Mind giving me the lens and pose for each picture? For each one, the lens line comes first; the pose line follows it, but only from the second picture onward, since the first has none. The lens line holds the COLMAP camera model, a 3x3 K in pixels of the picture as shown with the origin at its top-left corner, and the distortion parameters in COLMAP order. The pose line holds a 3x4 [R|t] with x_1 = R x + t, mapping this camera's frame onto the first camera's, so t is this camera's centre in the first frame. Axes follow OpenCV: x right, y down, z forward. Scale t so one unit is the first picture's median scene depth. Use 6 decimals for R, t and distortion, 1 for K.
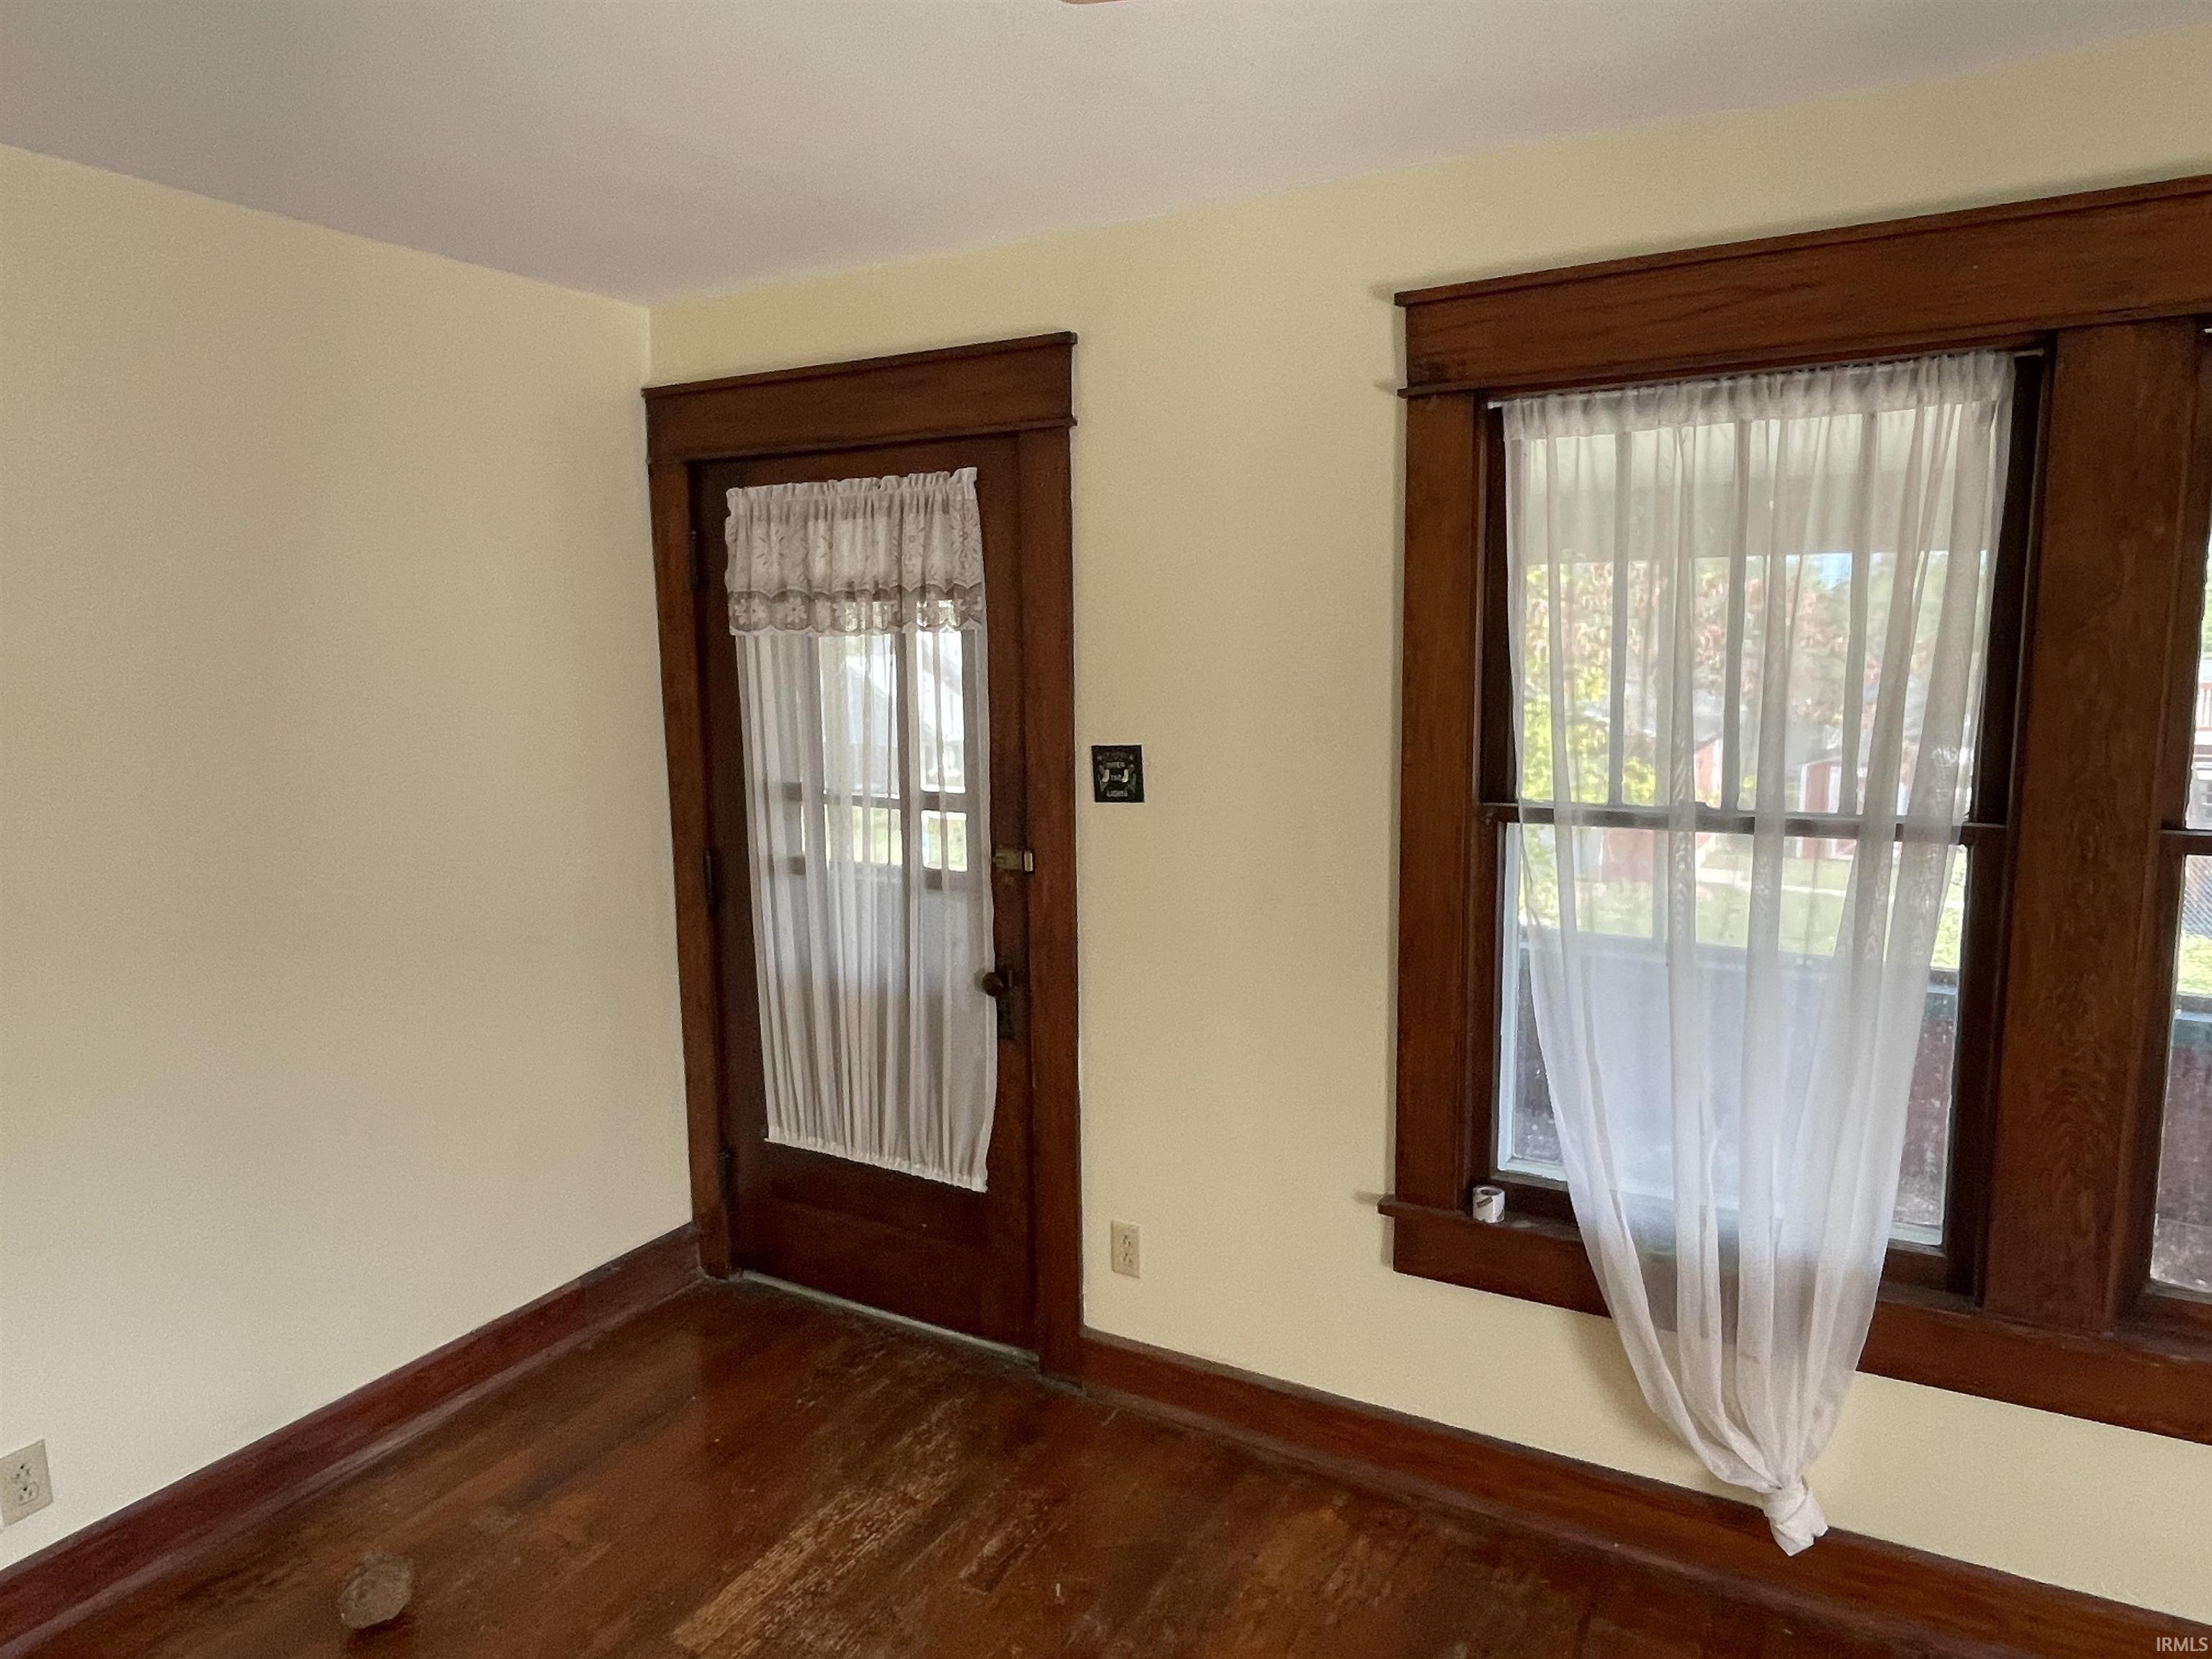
lens RADIAL K [[1379.2, 0, 1101.6], [0, 1379.2, 822.2], [0, 0, 1]] dist [0.000276, 0.001154]
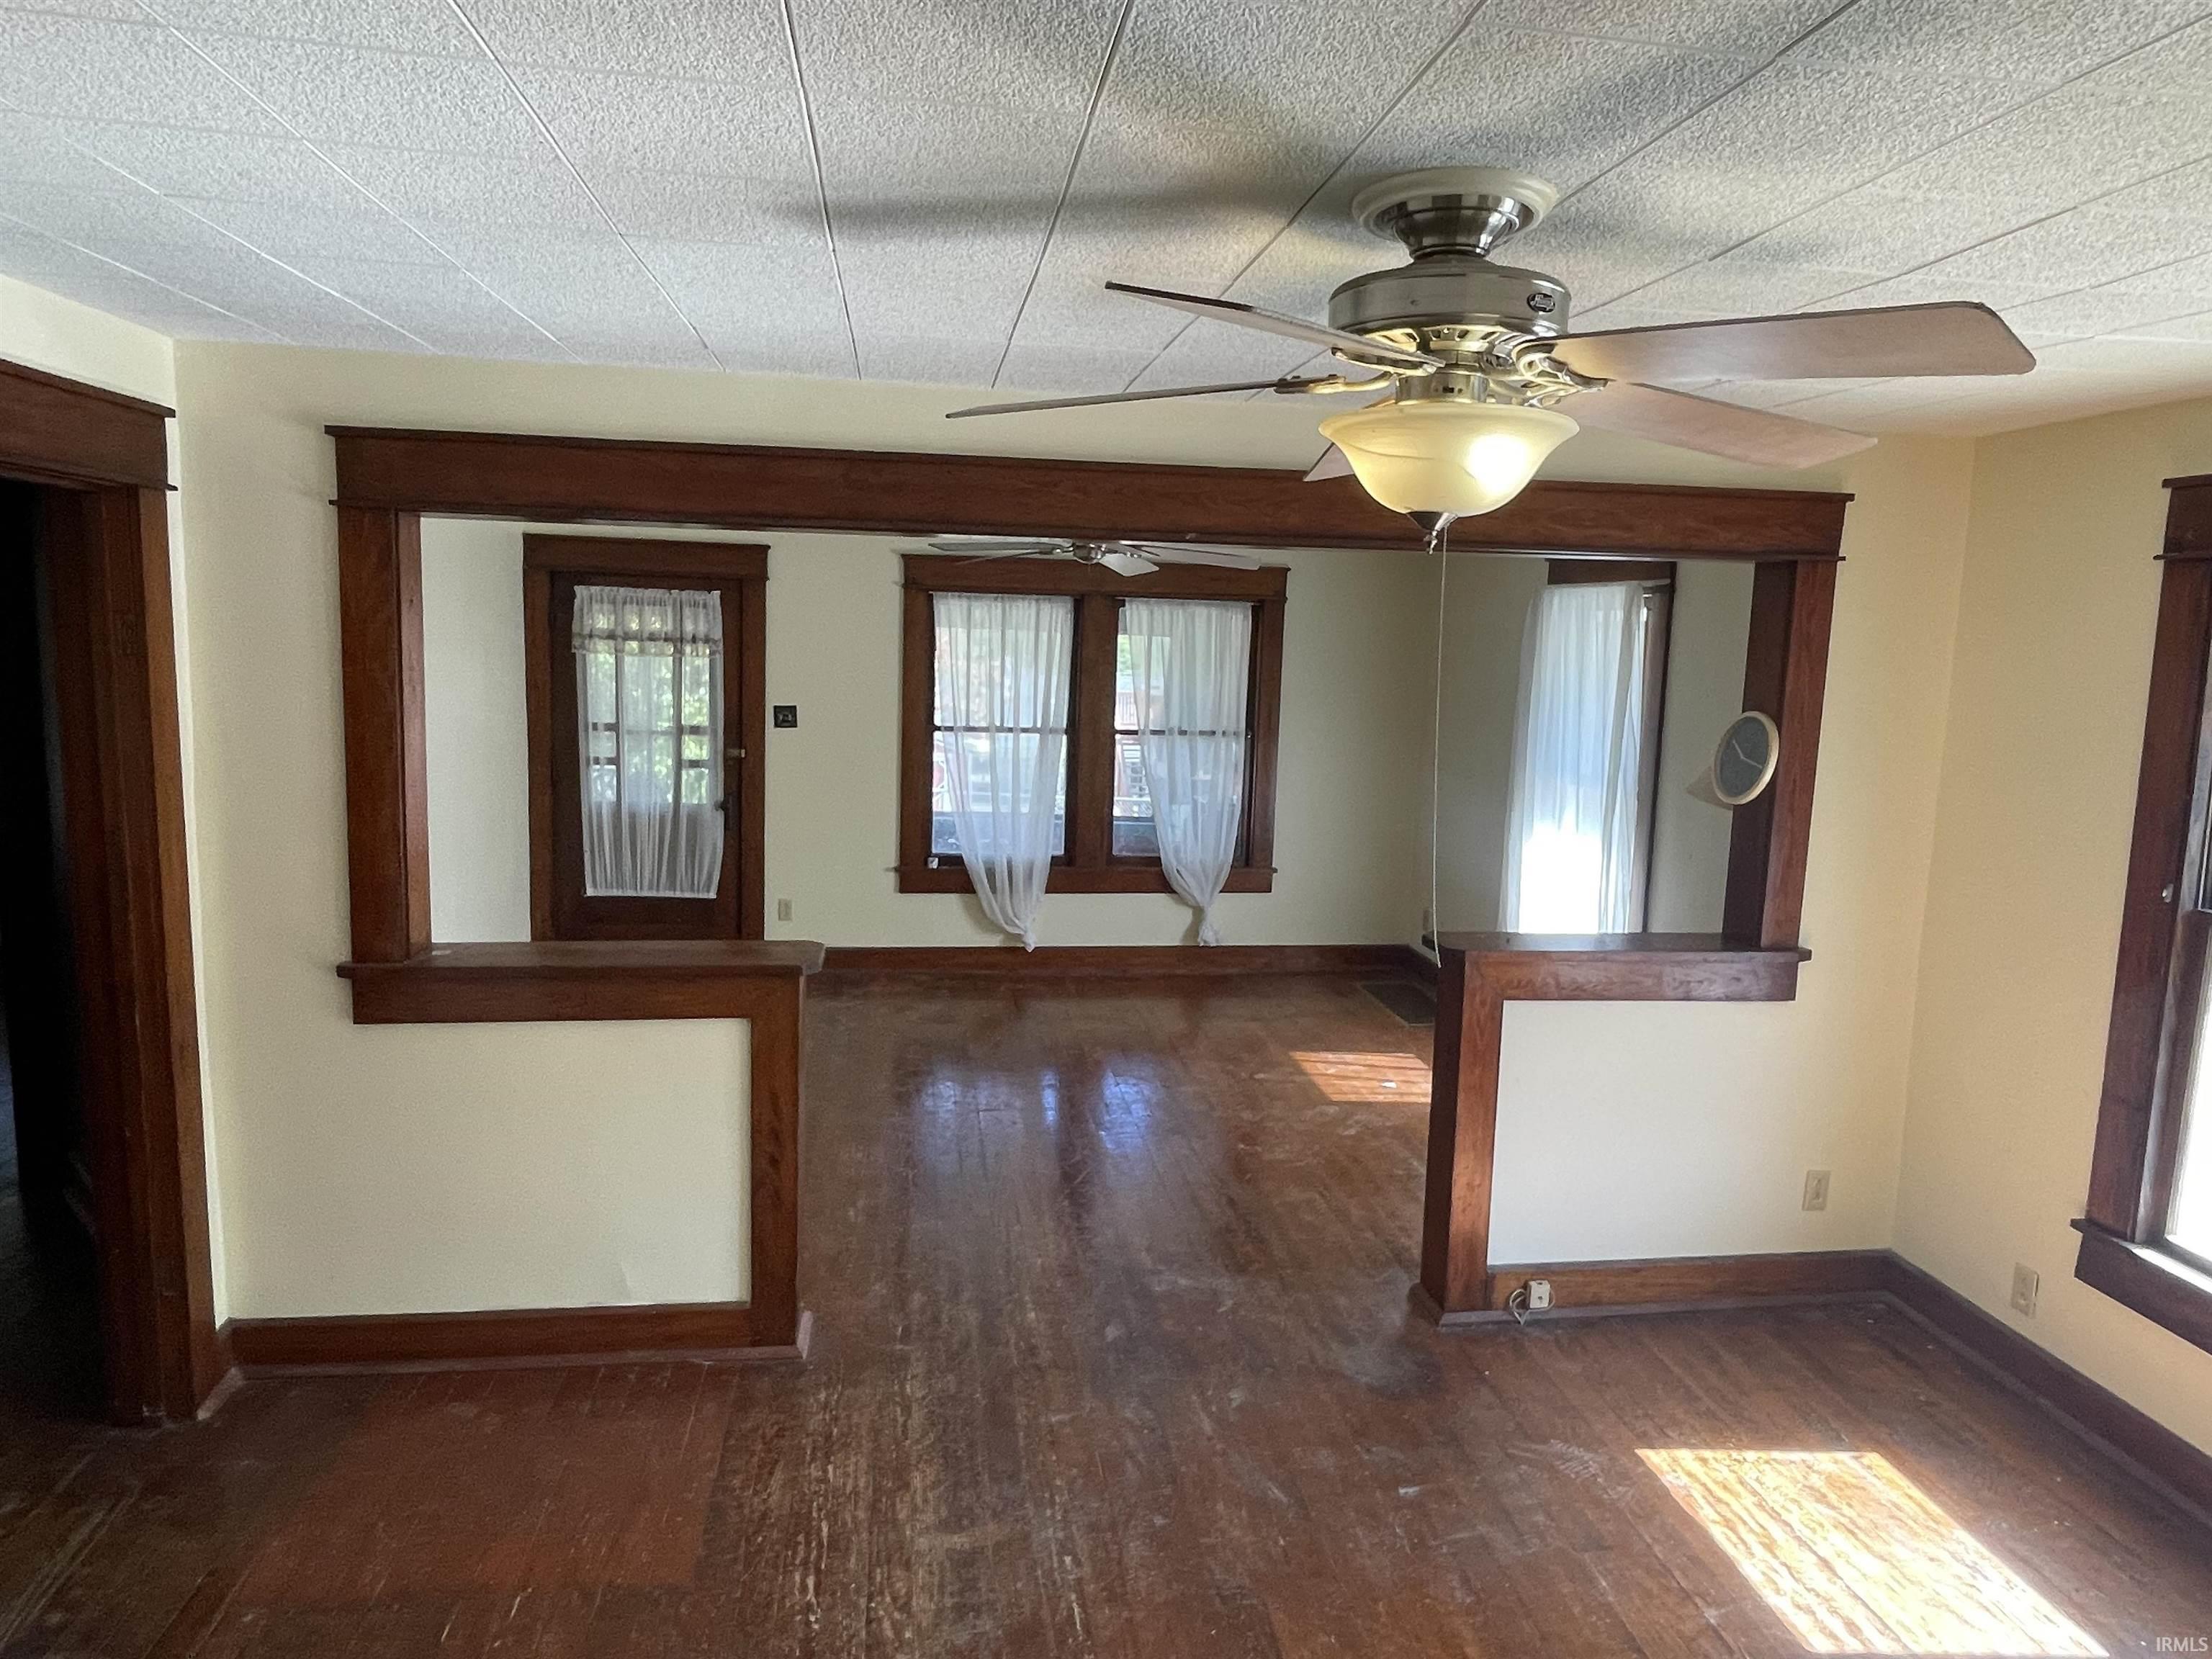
lens RADIAL K [[1379.2, 0, 1112.9], [0, 1379.2, 827.2], [0, 0, 1]] dist [0.000276, 0.001154]
pose [[0.798150, -0.038016, 0.601259, -1.037952], [0.037004, 0.999216, 0.014056, 0.154831], [-0.601322, 0.011030, 0.798931, -1.387620]]
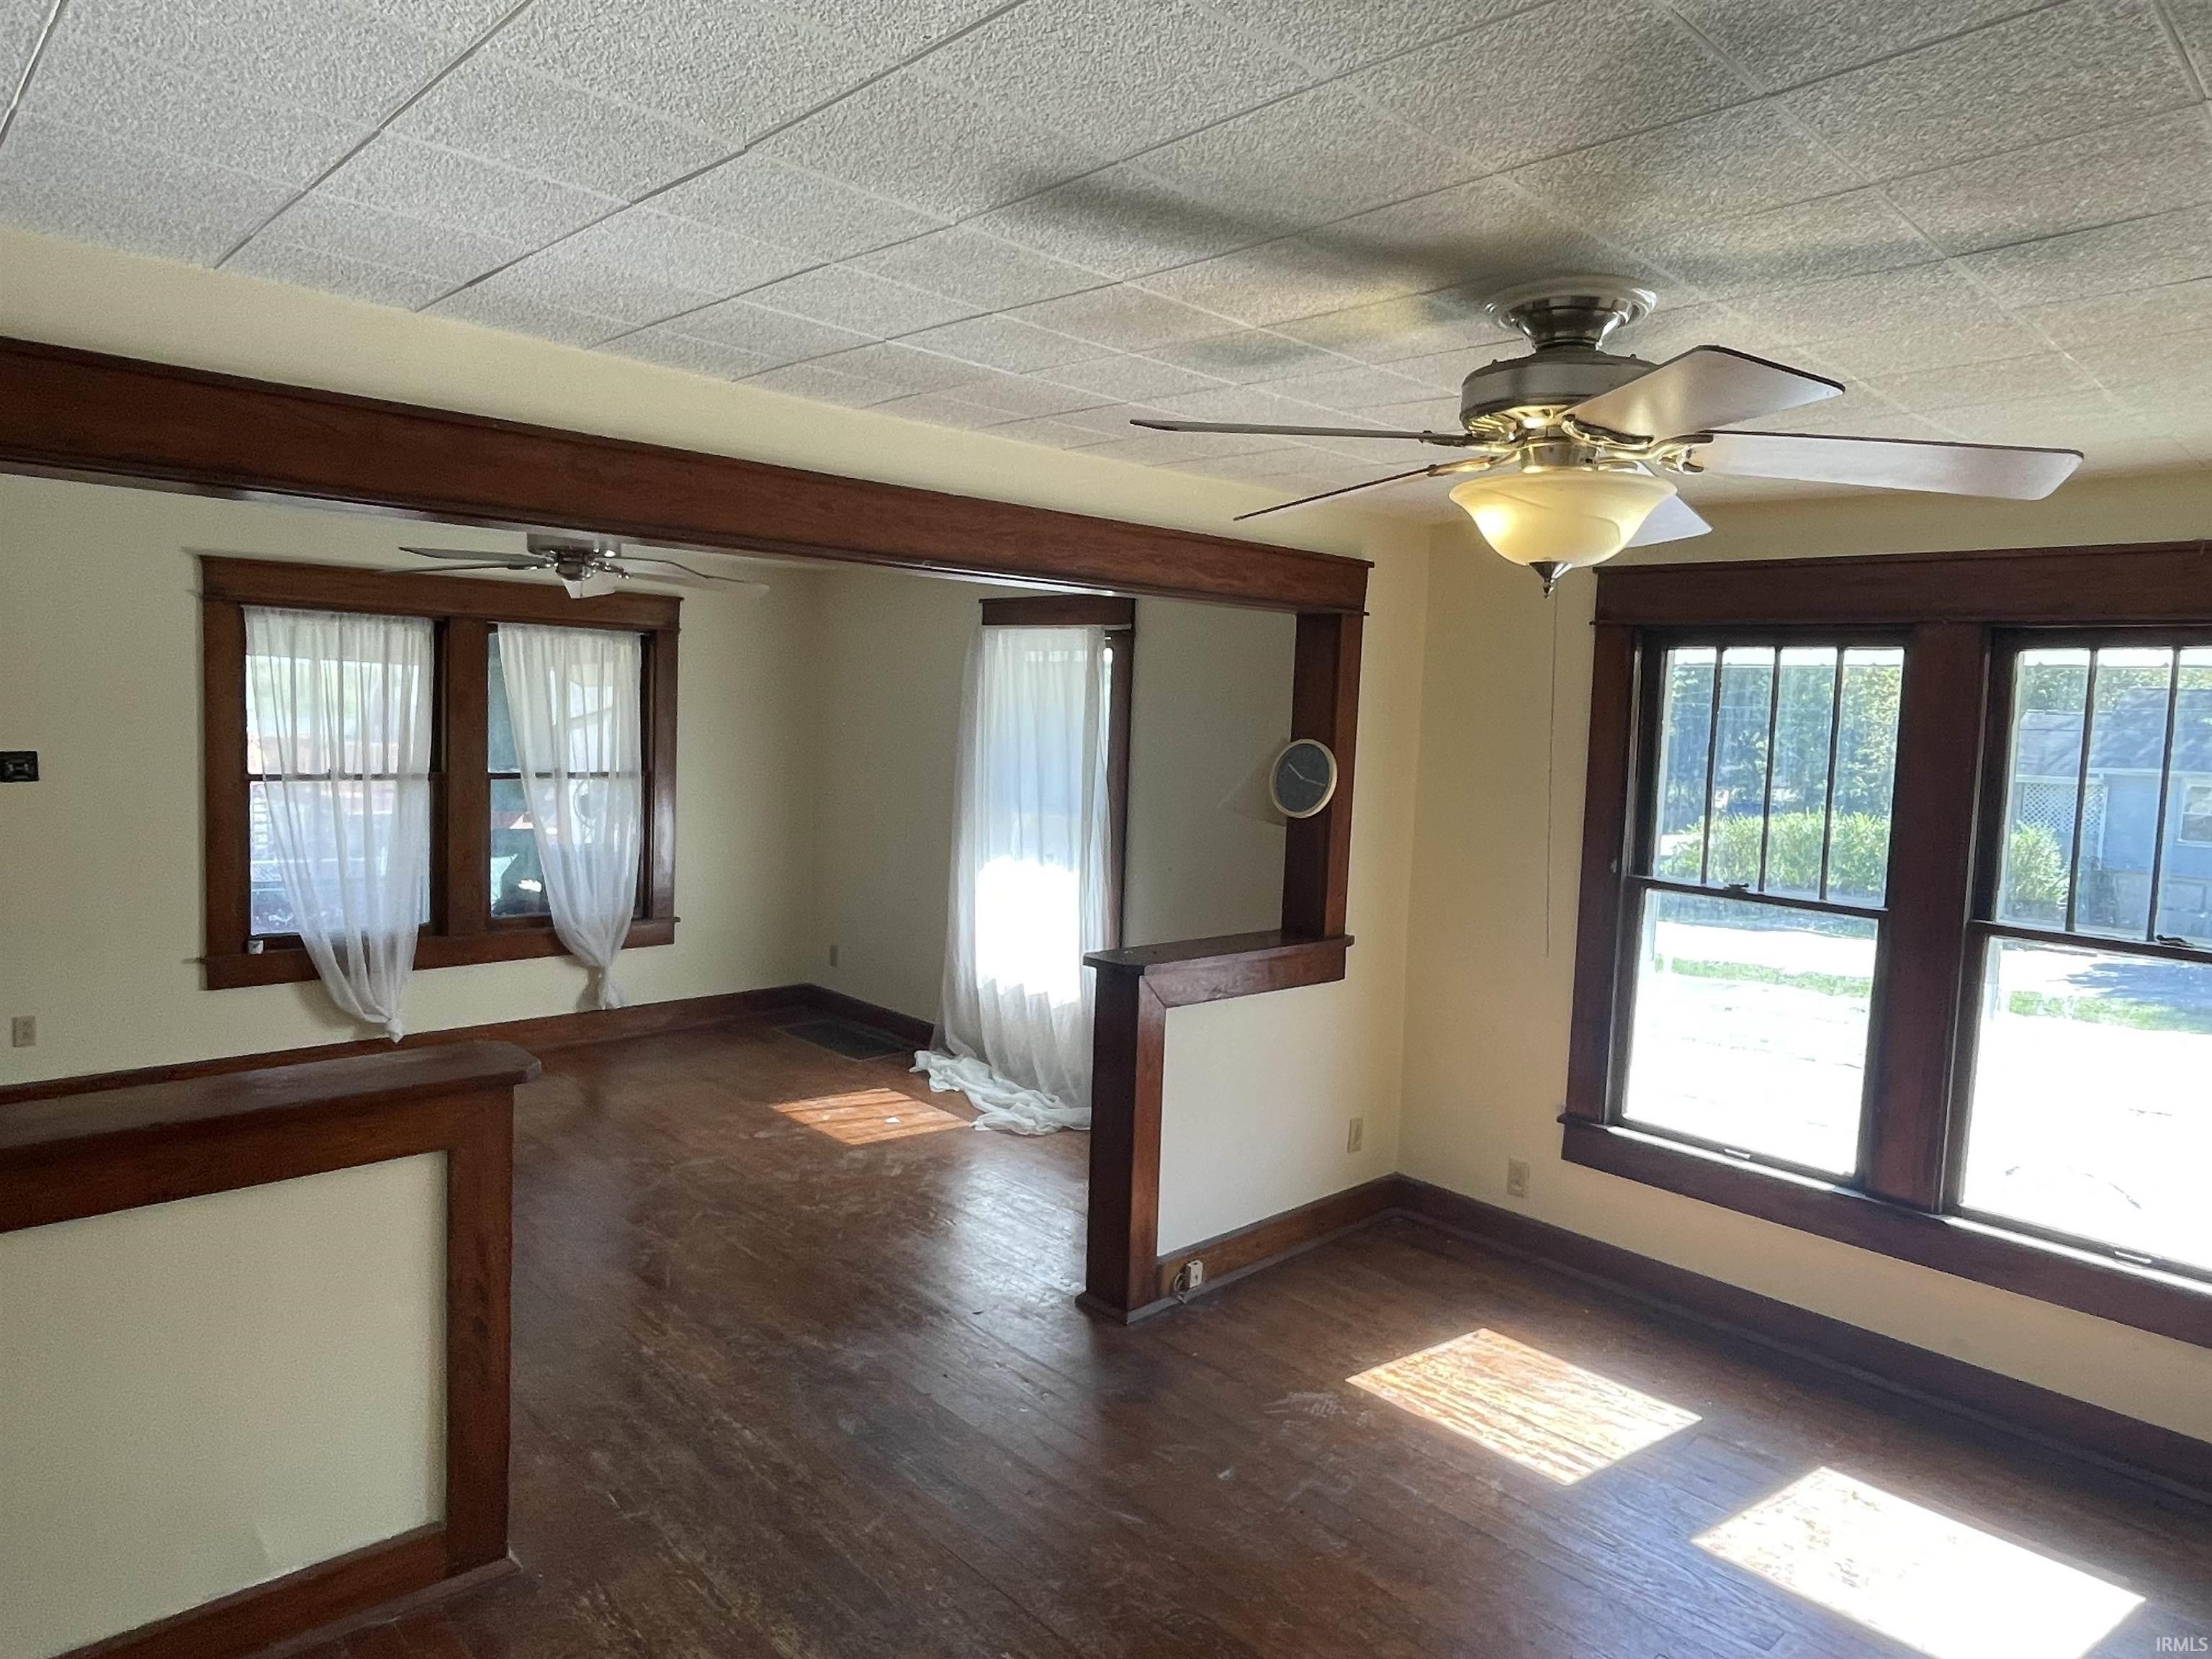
lens RADIAL K [[1379.2, 0, 1112.4], [0, 1379.2, 825.6], [0, 0, 1]] dist [0.000276, 0.001154]
pose [[0.300340, -0.049256, 0.952560, -1.315244], [0.086577, 0.995951, 0.024202, 0.125969], [-0.949895, 0.075201, 0.303388, -0.957020]]
